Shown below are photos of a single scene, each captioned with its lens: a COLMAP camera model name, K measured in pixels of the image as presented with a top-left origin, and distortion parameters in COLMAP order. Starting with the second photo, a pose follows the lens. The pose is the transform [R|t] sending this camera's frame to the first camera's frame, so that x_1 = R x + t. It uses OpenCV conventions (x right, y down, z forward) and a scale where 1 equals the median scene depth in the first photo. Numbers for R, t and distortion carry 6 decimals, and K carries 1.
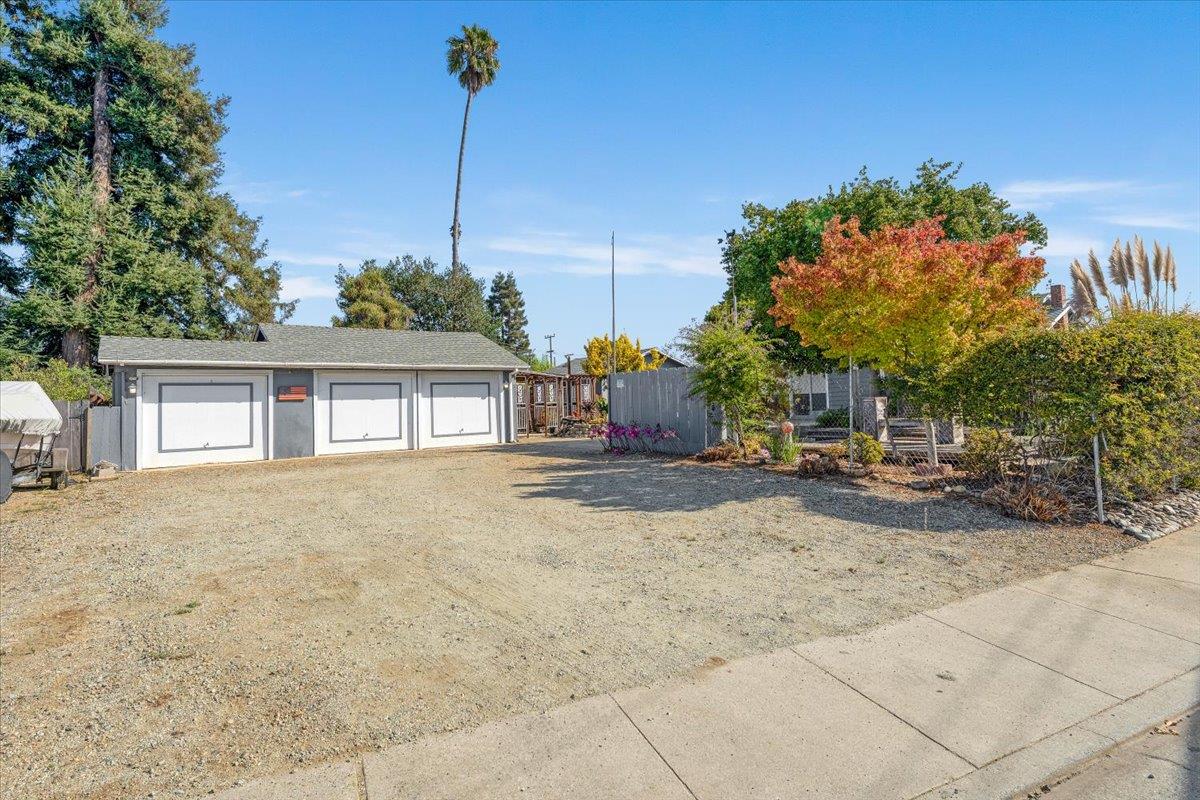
lens RADIAL K [[595.4, 0, 602.9], [0, 595.4, 383.7], [0, 0, 1]] dist [-0.001384, -0.000623]
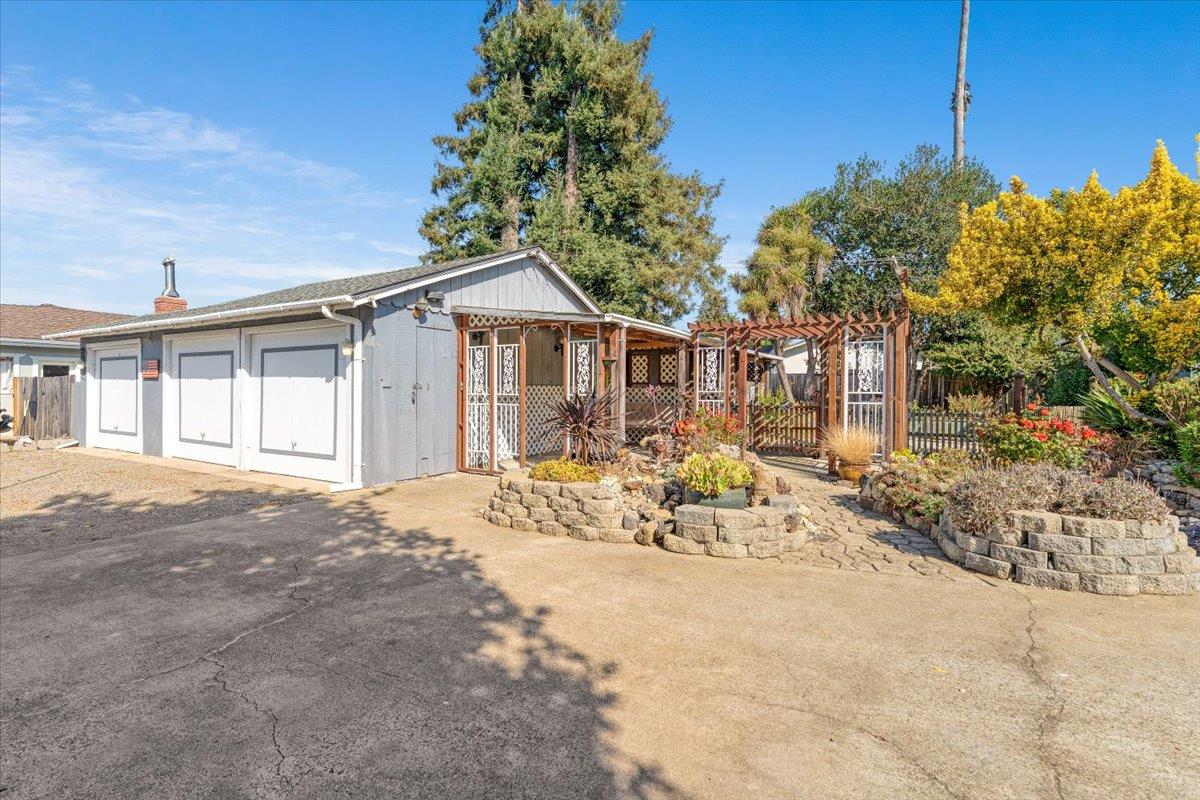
lens RADIAL K [[533.3, 0, 597.6], [0, 533.3, 393.6], [0, 0, 1]] dist [0.001043, -0.000086]
pose [[0.391169, 0.039641, -0.919465, 0.158724], [0.011195, 0.998793, 0.047824, 0.011224], [0.920251, -0.029001, 0.390253, 0.648762]]
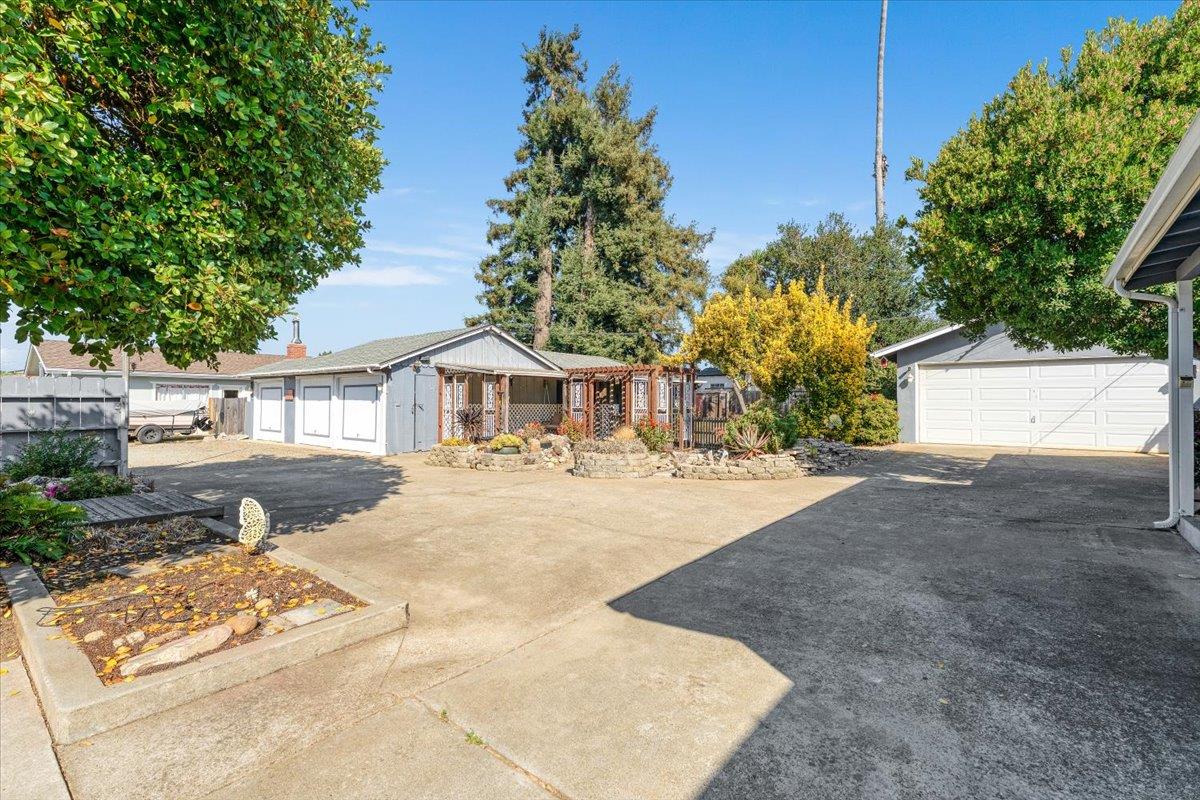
lens RADIAL K [[527.6, 0, 608.6], [0, 527.6, 397.5], [0, 0, 1]] dist [-0.001333, -0.000132]
pose [[0.269926, 0.024972, -0.962557, 0.423782], [0.018299, 0.999350, 0.031058, -0.000621], [0.962707, -0.025997, 0.269294, 0.712035]]
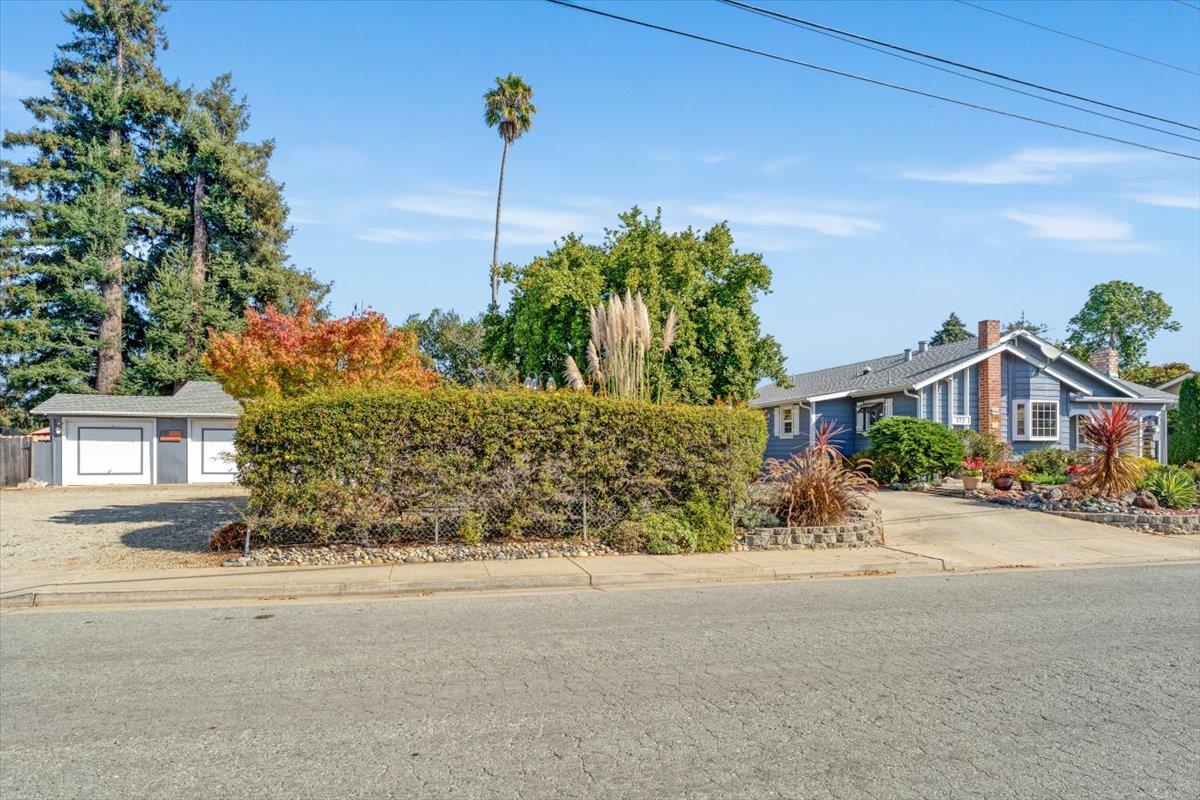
lens RADIAL K [[660.5, 0, 581.8], [0, 660.5, 454.4], [0, 0, 1]] dist [0.002597, -0.000295]
pose [[0.930349, 0.032478, -0.365233, 0.457910], [-0.018385, 0.998948, 0.042001, -0.011252], [0.366213, -0.032361, 0.929968, -0.024334]]
